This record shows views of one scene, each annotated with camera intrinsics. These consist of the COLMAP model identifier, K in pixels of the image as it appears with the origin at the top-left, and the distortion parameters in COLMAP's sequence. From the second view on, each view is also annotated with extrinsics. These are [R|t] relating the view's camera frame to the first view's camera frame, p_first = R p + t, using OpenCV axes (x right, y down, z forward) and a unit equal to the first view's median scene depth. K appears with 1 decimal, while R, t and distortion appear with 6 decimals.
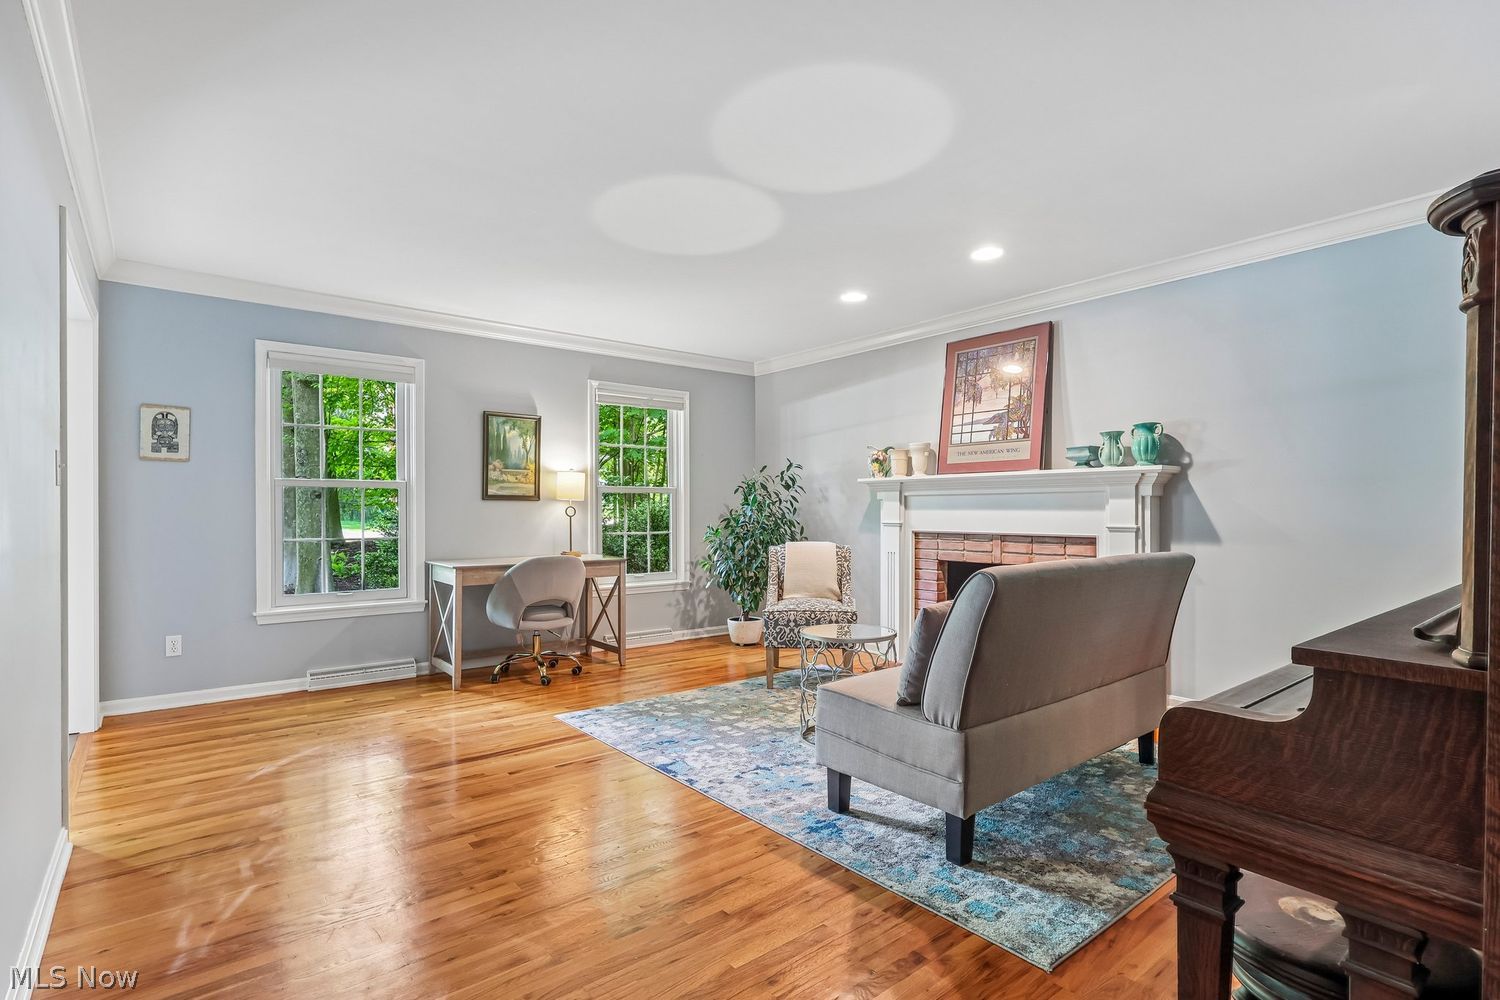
lens RADIAL K [[706.1, 0, 721.9], [0, 706.1, 511.0], [0, 0, 1]] dist [0.000575, -0.000636]
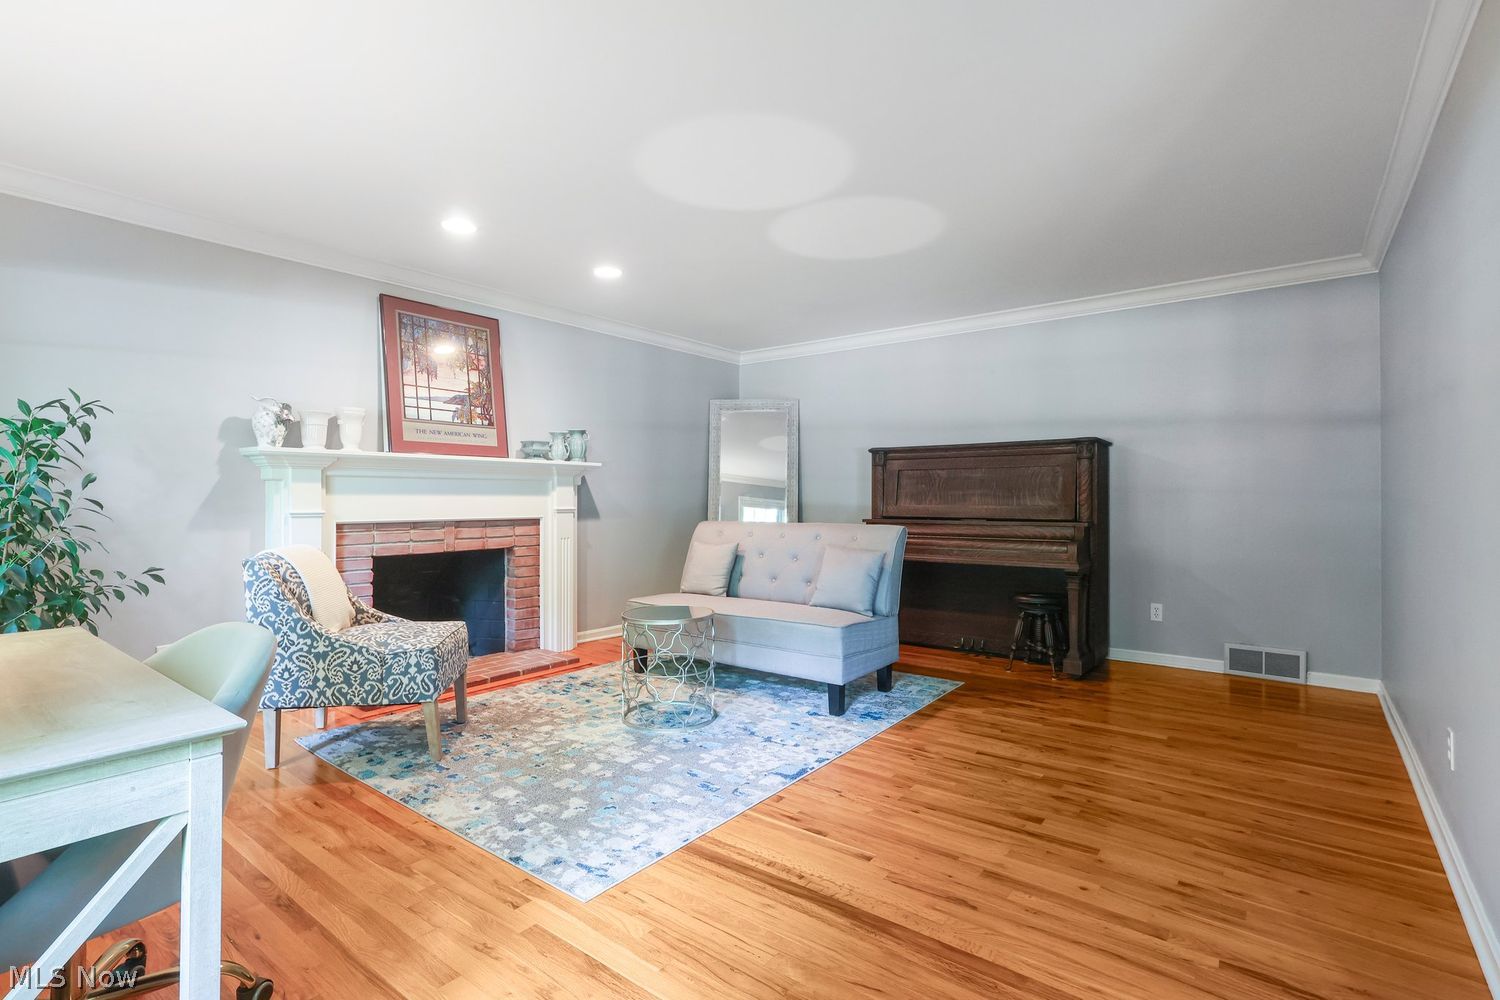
lens RADIAL K [[706.1, 0, 749.3], [0, 706.1, 495.4], [0, 0, 1]] dist [0.000575, -0.000636]
pose [[-0.240124, -0.001282, 0.970741, -0.742768], [-0.002009, 0.999998, 0.000824, -0.003189], [-0.970740, -0.001752, -0.240126, 0.984864]]
